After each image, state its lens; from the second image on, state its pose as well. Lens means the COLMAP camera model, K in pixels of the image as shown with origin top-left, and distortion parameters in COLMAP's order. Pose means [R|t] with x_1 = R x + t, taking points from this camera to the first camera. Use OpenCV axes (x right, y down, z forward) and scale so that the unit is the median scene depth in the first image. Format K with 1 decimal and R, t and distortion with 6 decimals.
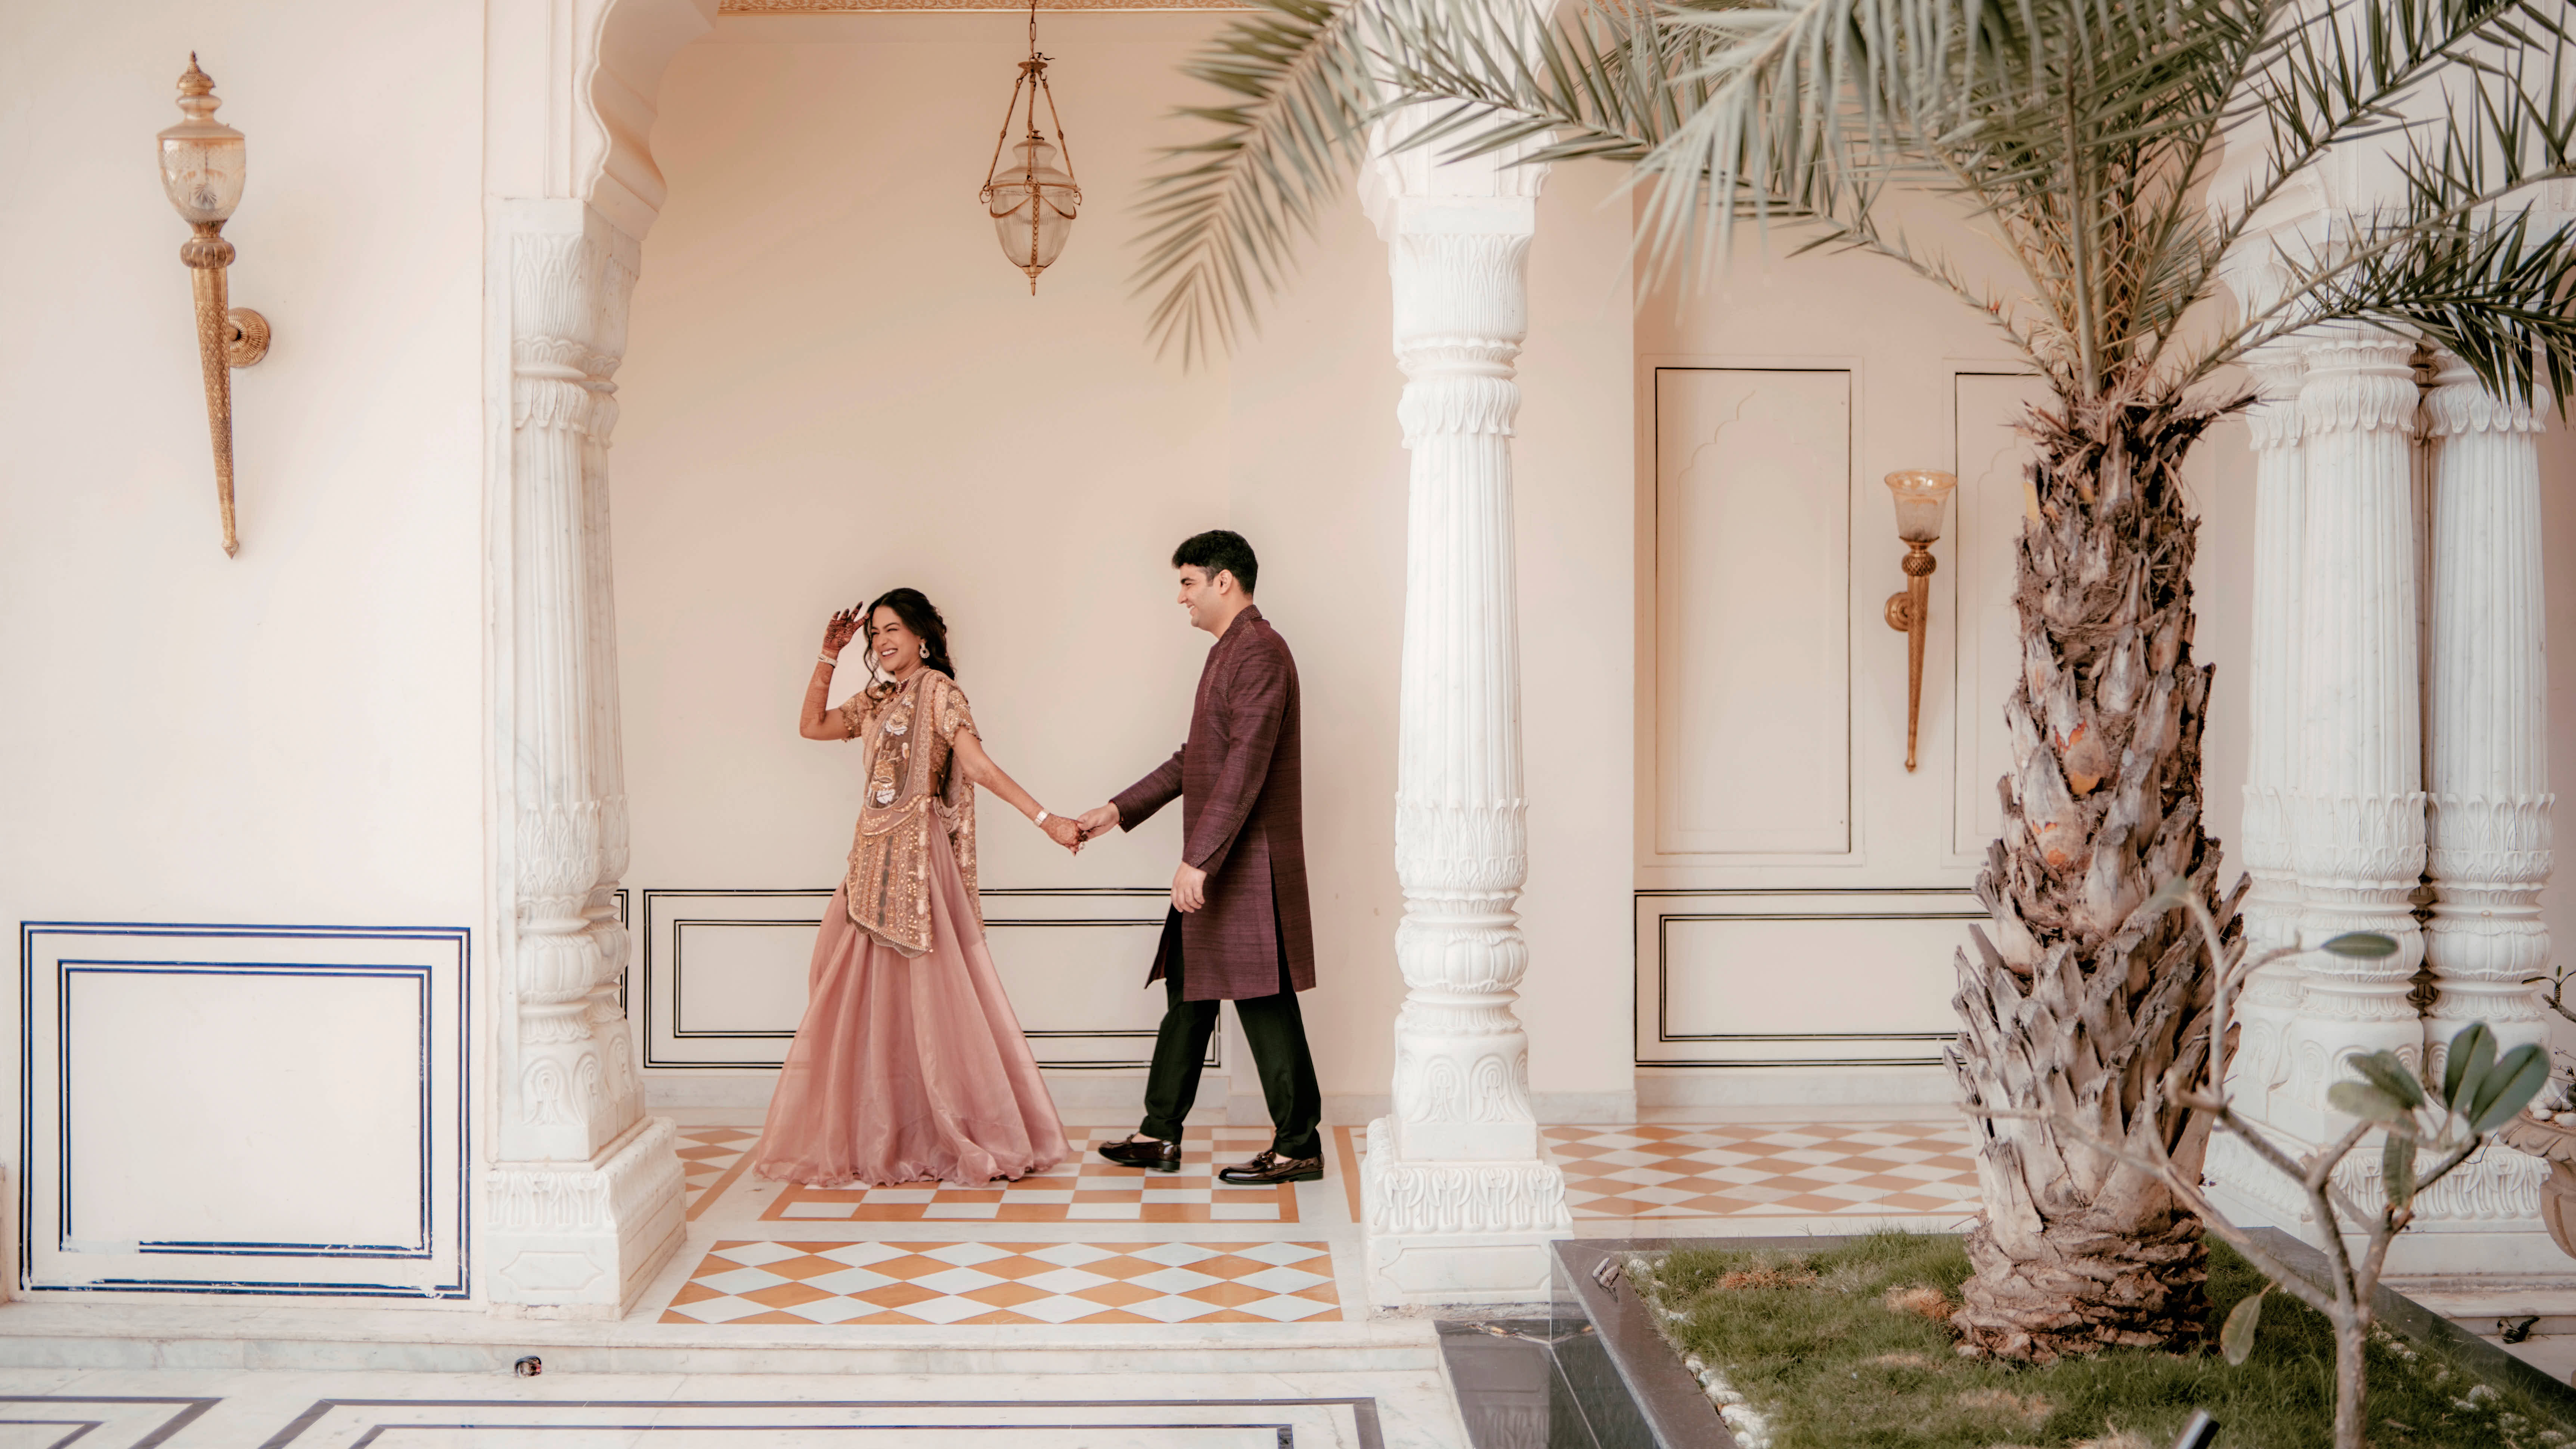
lens RADIAL K [[2584.9, 0, 1281.7], [0, 2584.9, 710.2], [0, 0, 1]] dist [-0.133226, 0.159193]
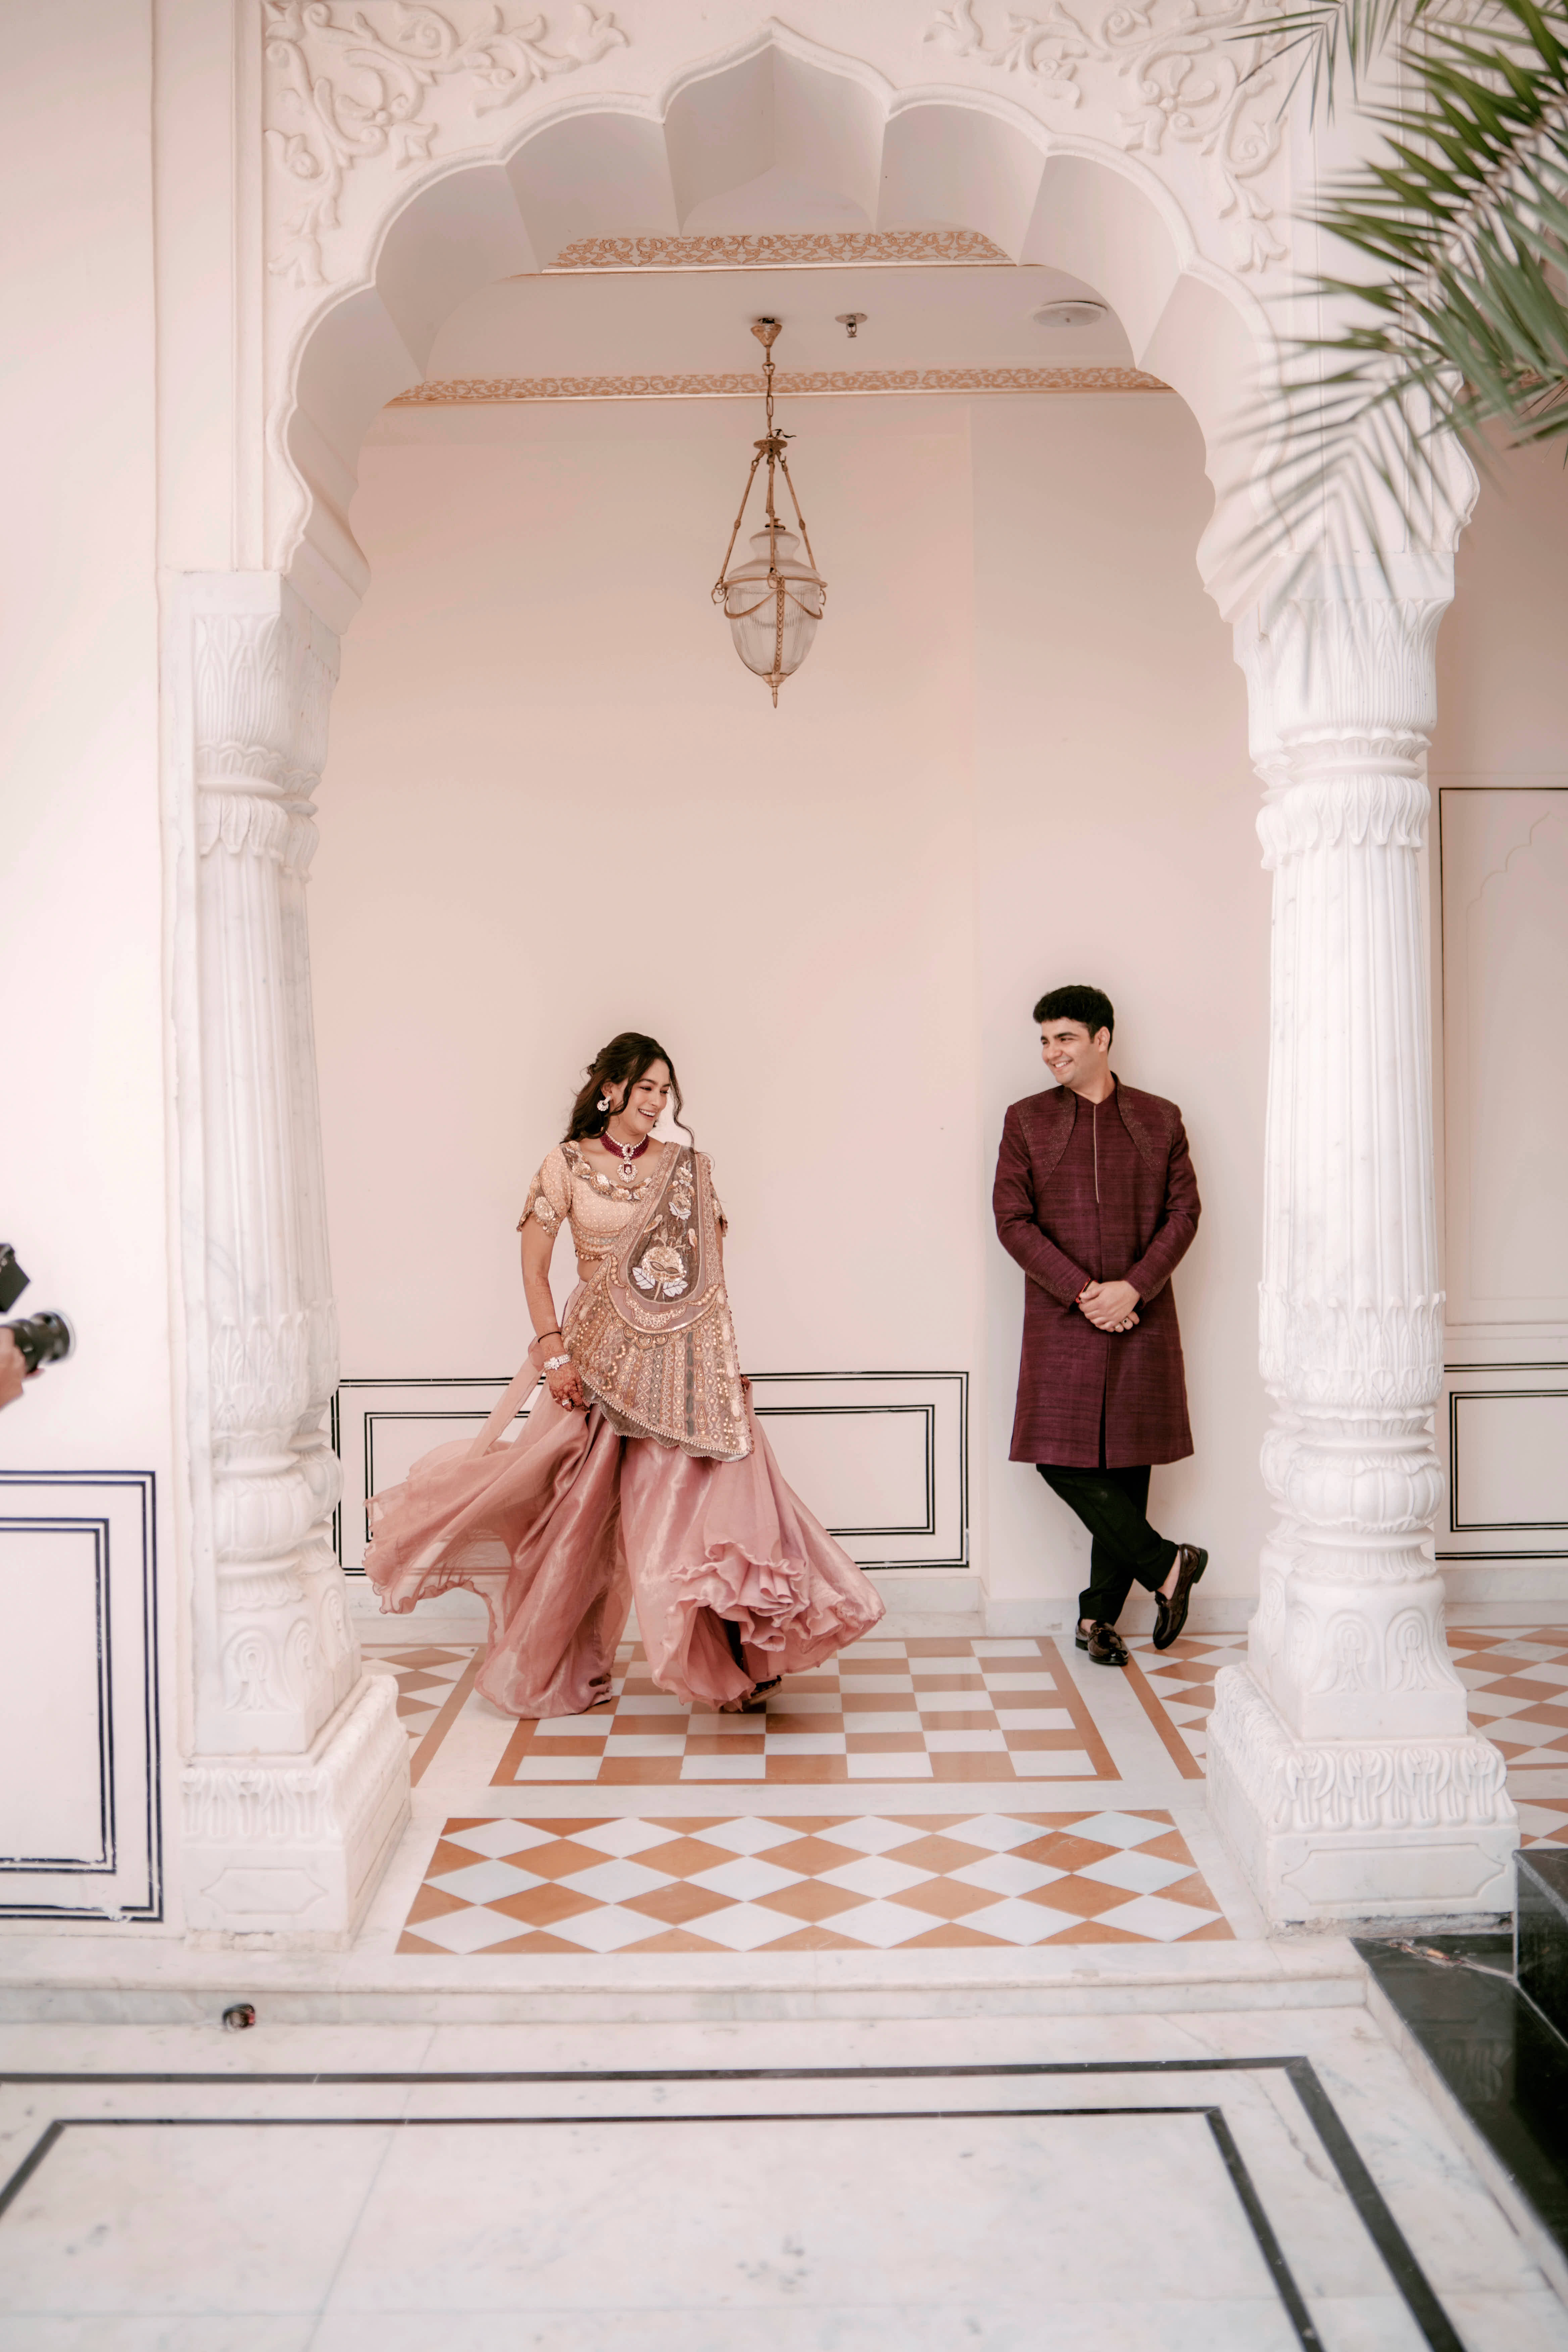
lens RADIAL K [[2331.9, 0, 775.3], [0, 2331.9, 1171.8], [0, 0, 1]] dist [-0.137402, 0.165744]
pose [[0.999485, -0.013433, -0.029130, -0.097149], [0.013755, 0.999846, 0.010877, -0.015352], [0.028979, -0.011272, 0.999516, 0.270239]]
